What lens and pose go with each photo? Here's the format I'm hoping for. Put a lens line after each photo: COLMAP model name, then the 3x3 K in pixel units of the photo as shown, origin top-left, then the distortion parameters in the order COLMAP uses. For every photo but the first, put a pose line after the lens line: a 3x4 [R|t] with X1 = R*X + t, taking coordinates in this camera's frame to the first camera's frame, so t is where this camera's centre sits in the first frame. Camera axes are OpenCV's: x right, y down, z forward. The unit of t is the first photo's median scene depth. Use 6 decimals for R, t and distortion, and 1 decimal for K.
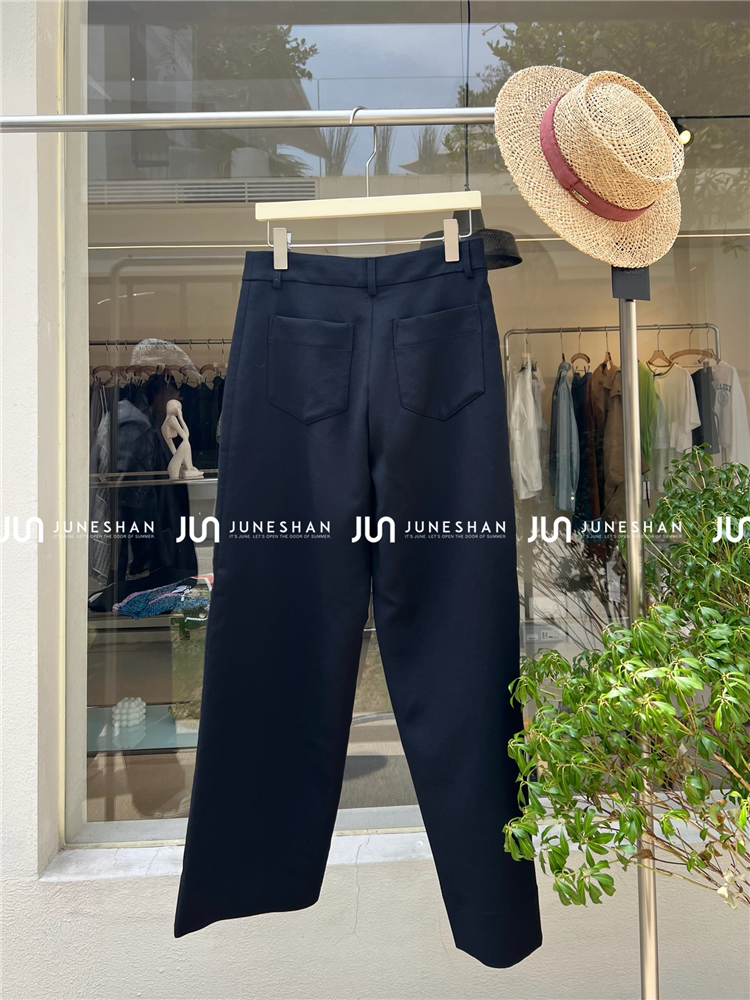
lens RADIAL K [[701.9, 0, 375.7], [0, 701.9, 536.0], [0, 0, 1]] dist [0.043717, -0.032393]
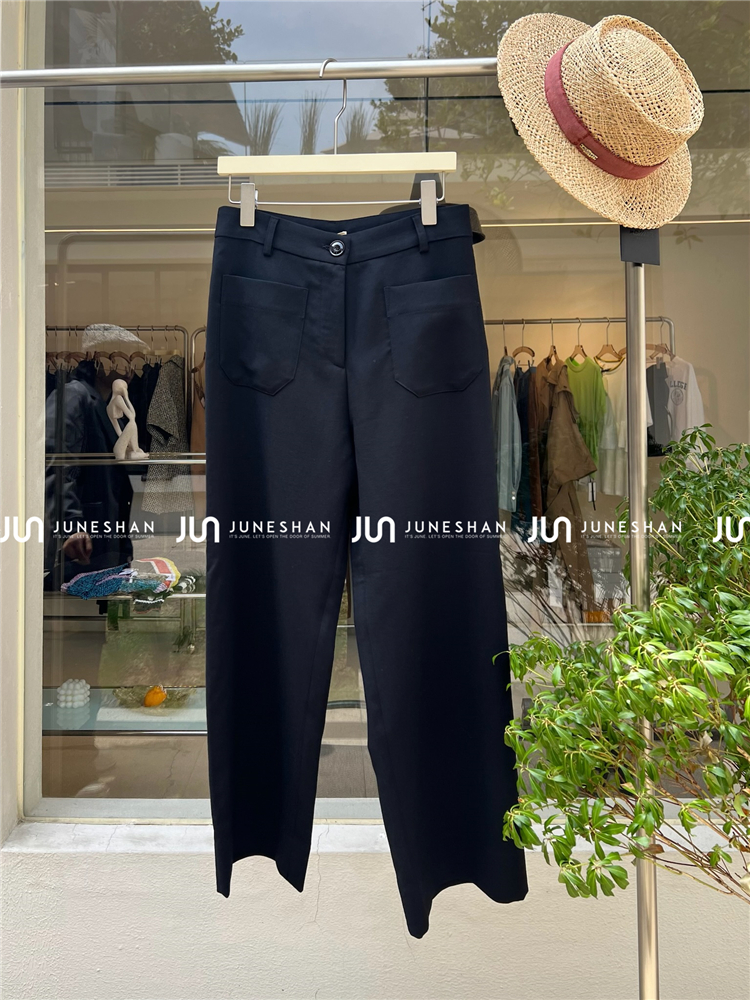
lens RADIAL K [[742.4, 0, 375.0], [0, 742.4, 500.0], [0, 0, 1]] dist [0.054883, -0.051836]
pose [[0.997601, 0.028887, -0.062906, 0.099503], [-0.027512, 0.999366, 0.022617, -0.043609], [0.063520, -0.020832, 0.997763, -0.009397]]
